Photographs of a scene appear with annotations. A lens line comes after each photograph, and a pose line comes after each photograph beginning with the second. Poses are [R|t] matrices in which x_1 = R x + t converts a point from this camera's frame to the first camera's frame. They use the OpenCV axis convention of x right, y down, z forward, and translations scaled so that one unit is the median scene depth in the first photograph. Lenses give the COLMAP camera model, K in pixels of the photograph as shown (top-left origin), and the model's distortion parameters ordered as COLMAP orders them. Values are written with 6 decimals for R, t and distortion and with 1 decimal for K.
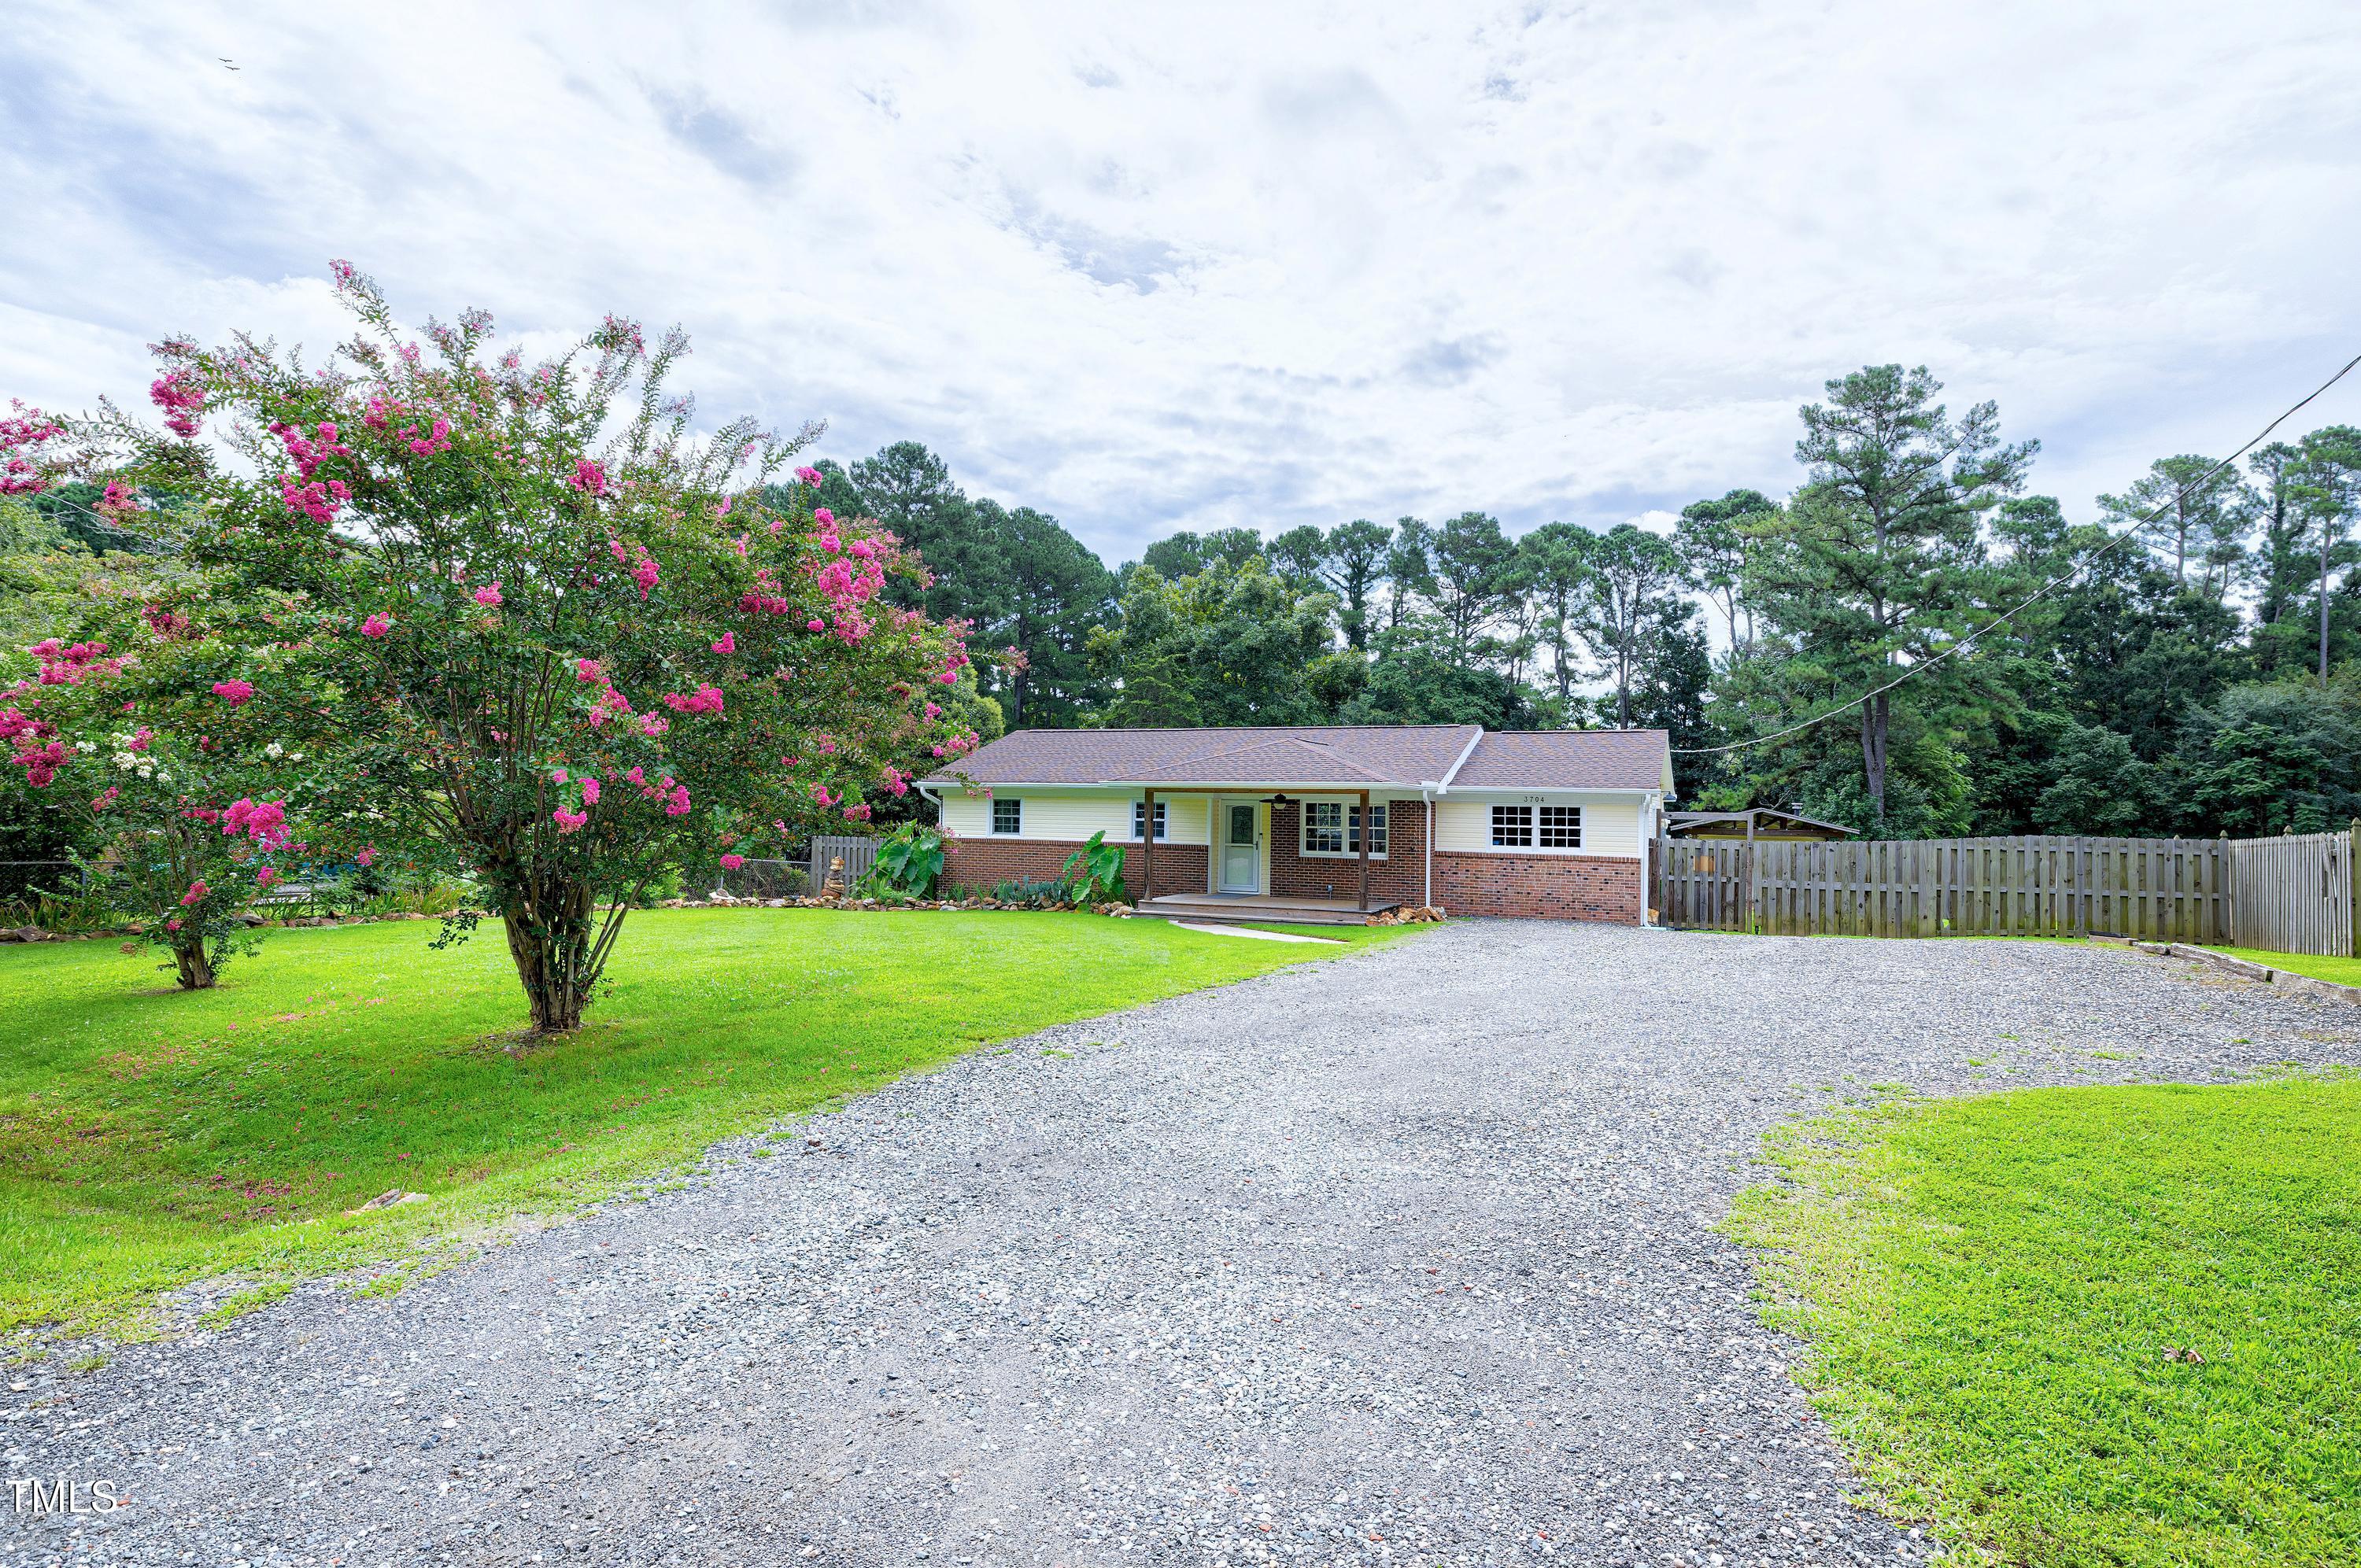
lens RADIAL K [[1282.1, 0, 1180.5], [0, 1282.1, 784.0], [0, 0, 1]] dist [-0.004332, -0.000821]
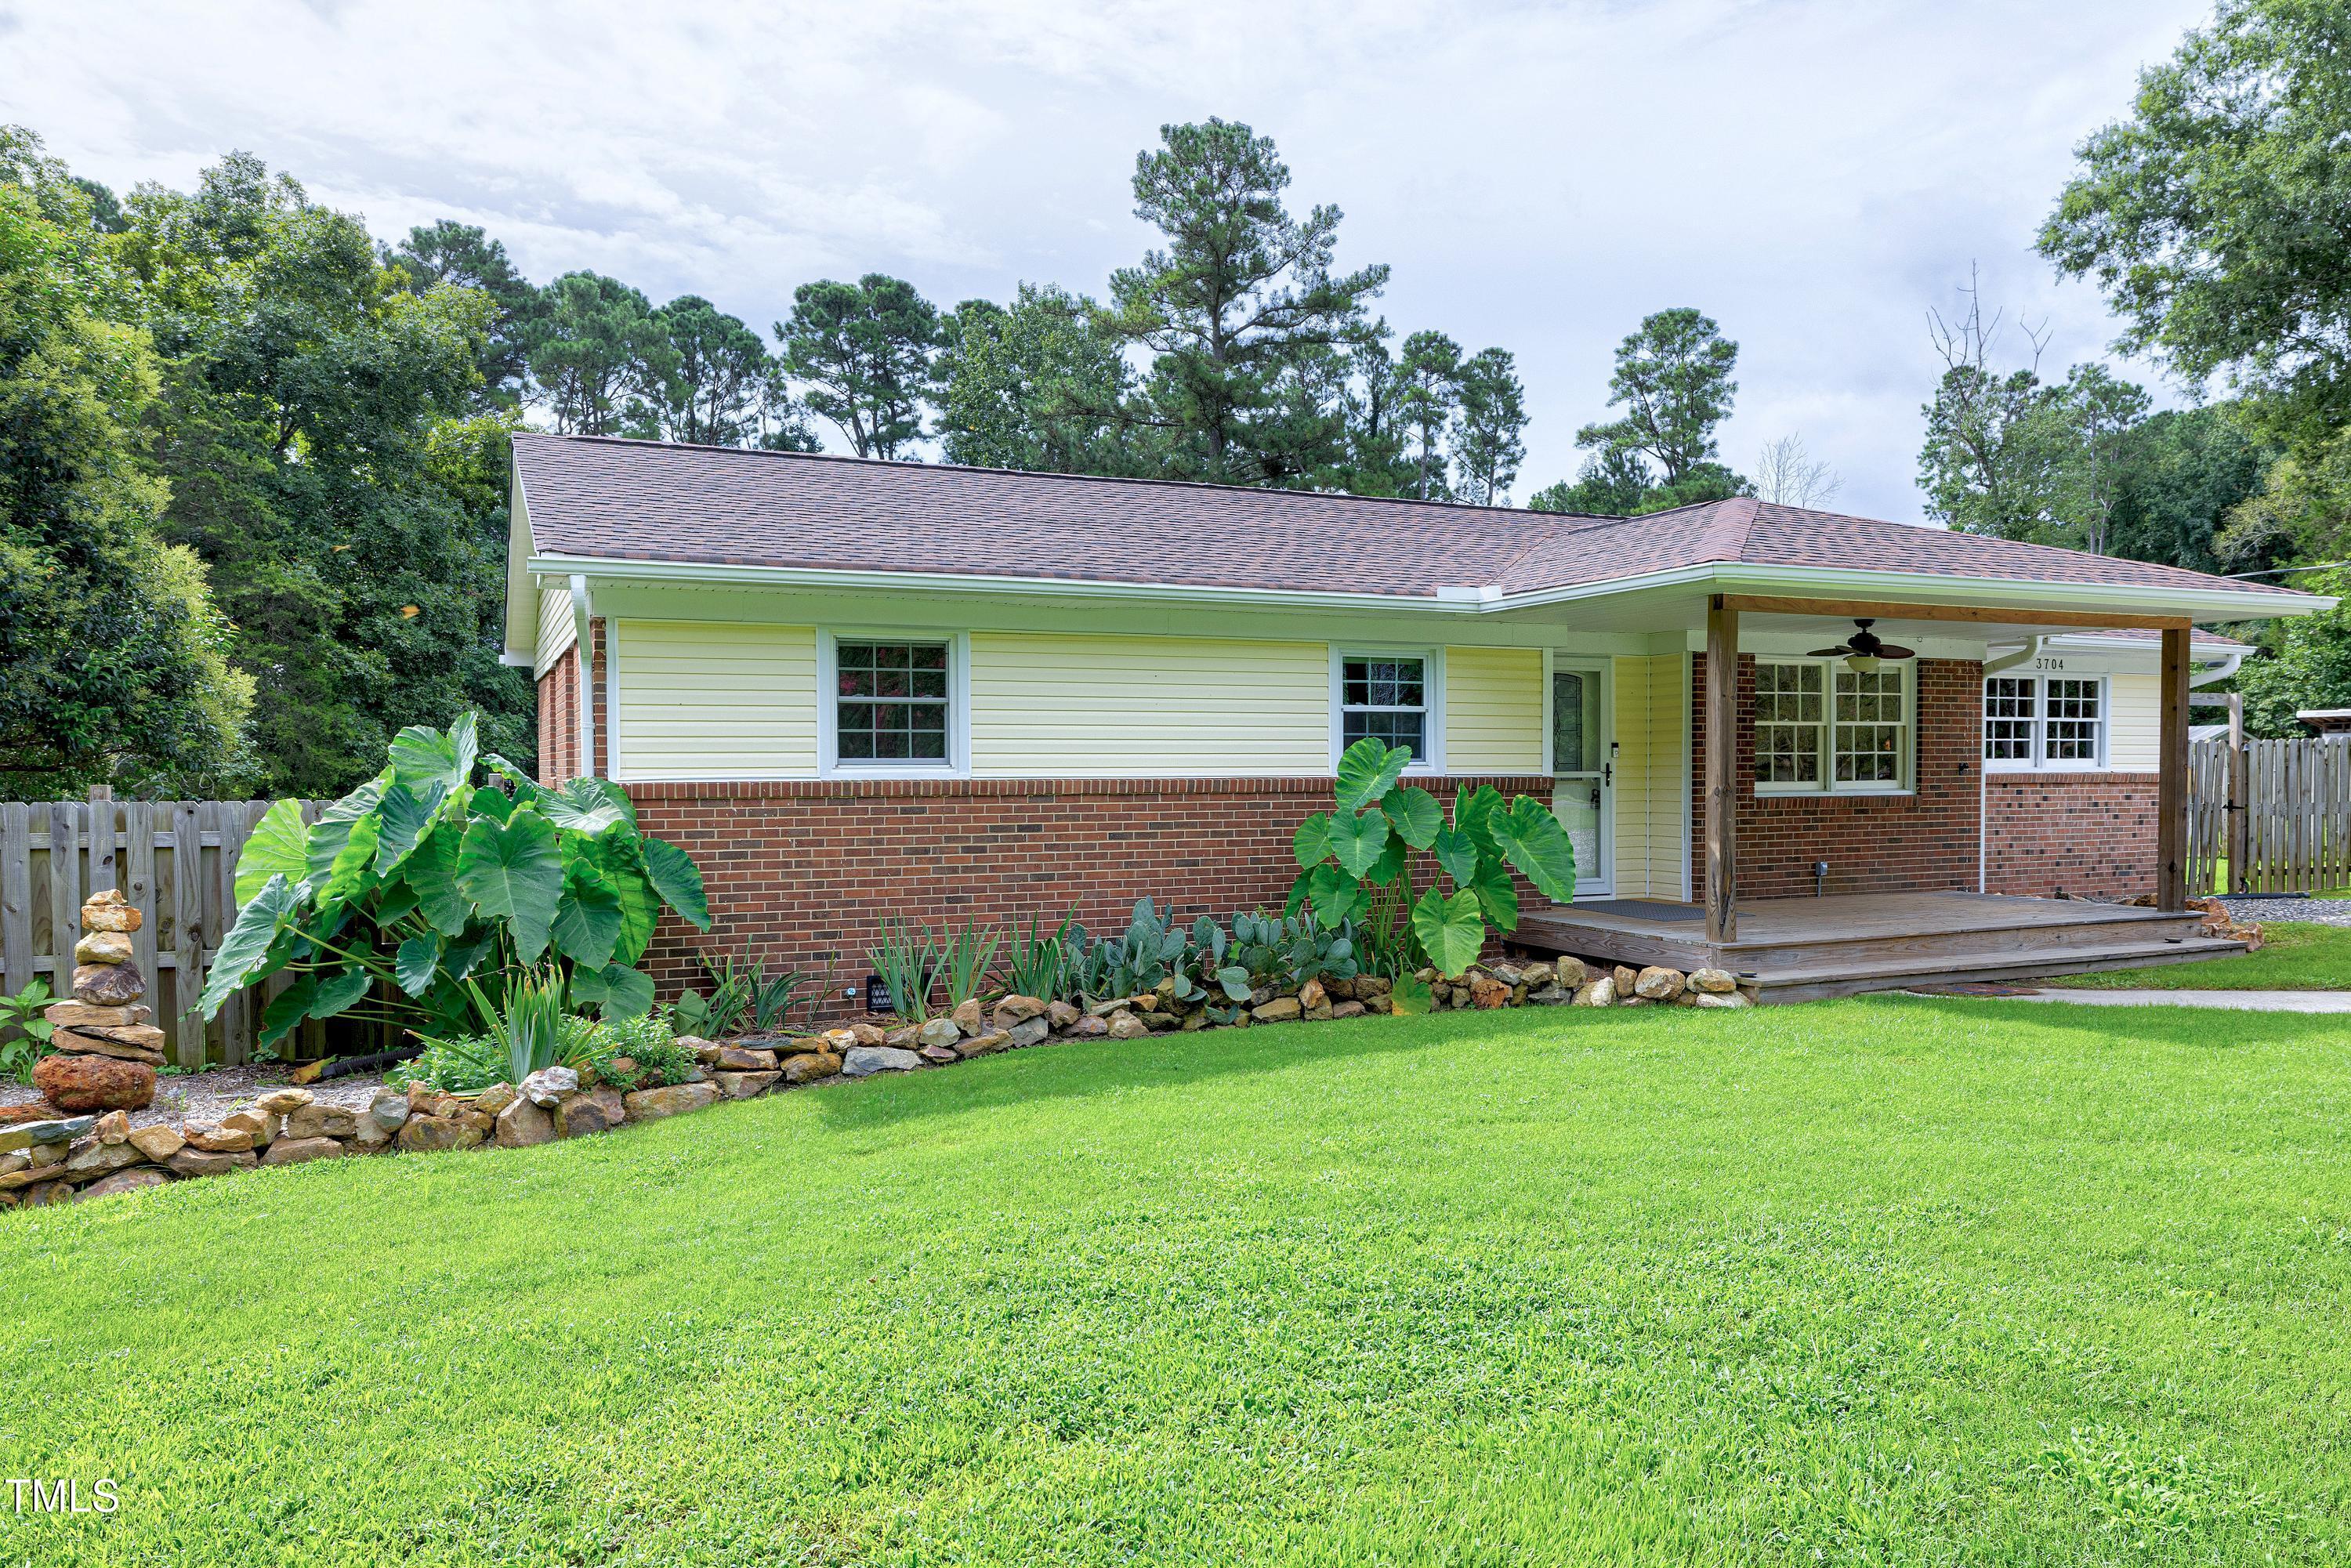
lens RADIAL K [[1633.7, 0, 1167.2], [0, 1633.7, 824.9], [0, 0, 1]] dist [0.002251, 0.003198]
pose [[0.648394, -0.047246, 0.759838, -0.363208], [0.000464, 0.998097, 0.061666, 0.029709], [-0.761305, -0.039631, 0.647182, 0.710012]]
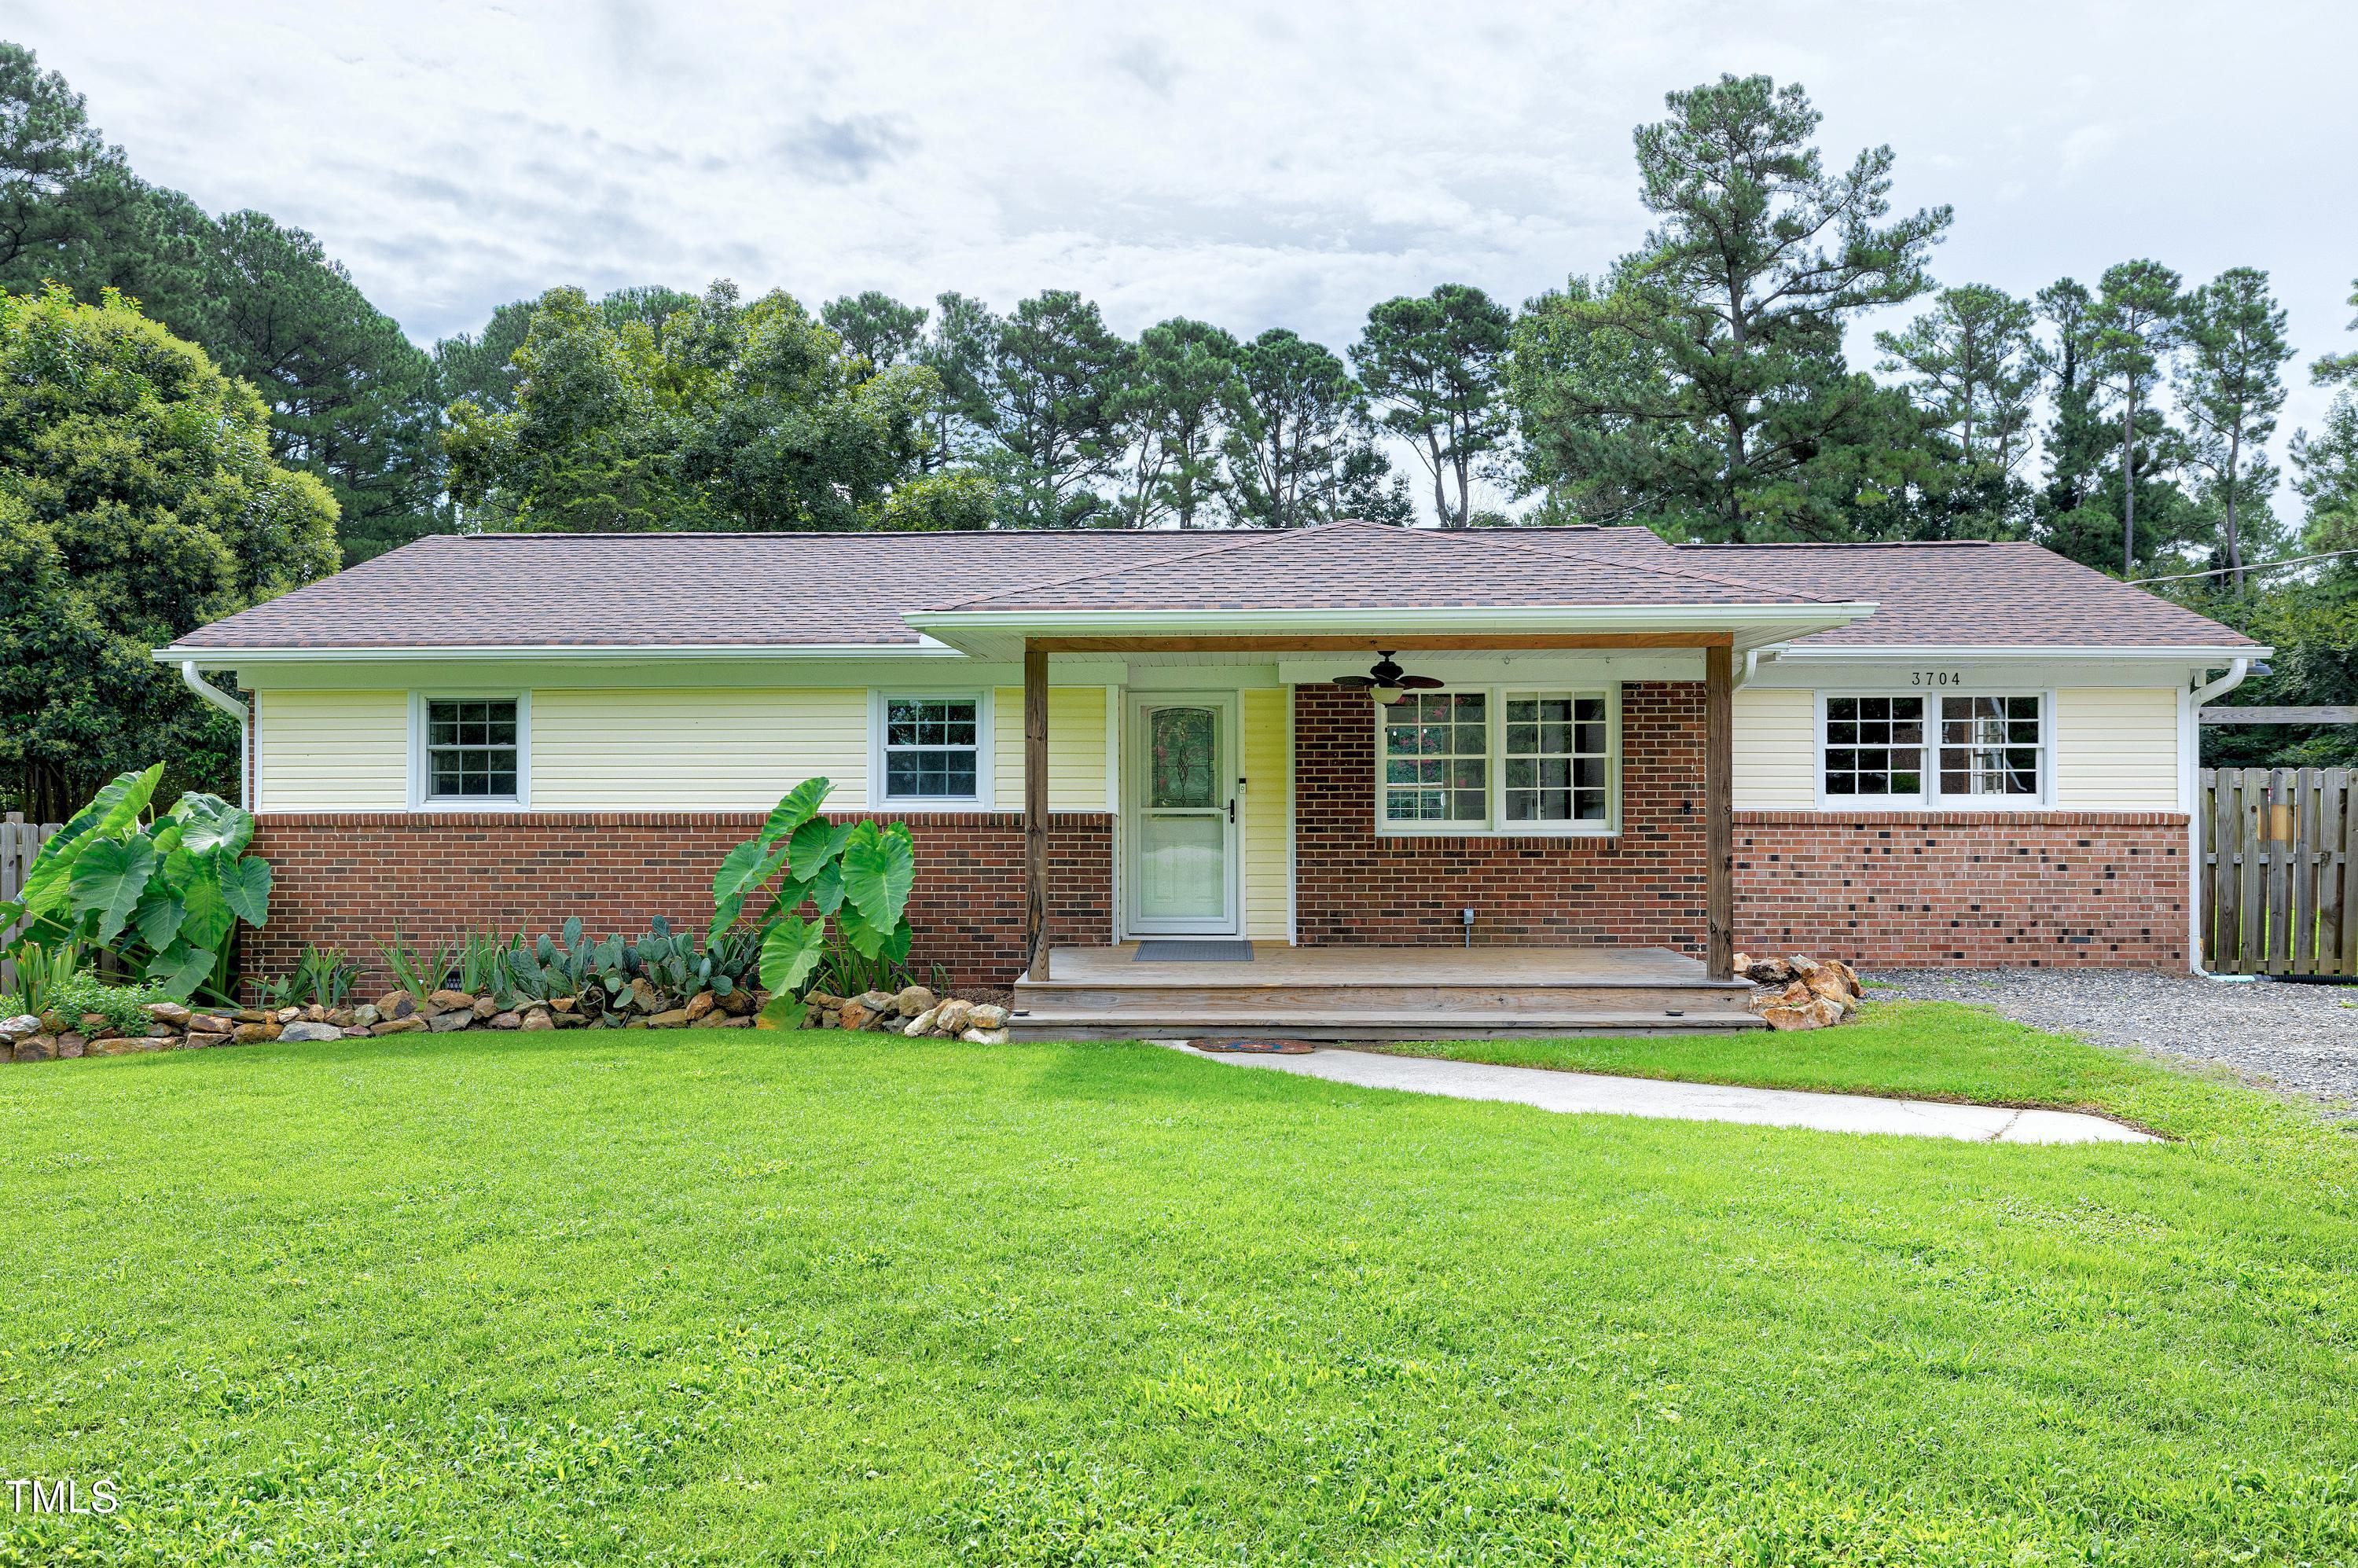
lens RADIAL K [[1745.8, 0, 1150.7], [0, 1745.8, 779.0], [0, 0, 1]] dist [-0.001812, 0.007171]
pose [[0.925330, -0.016611, 0.378799, -0.142375], [0.010622, 0.999783, 0.017895, 0.026513], [-0.379014, -0.012535, 0.925306, 0.488552]]
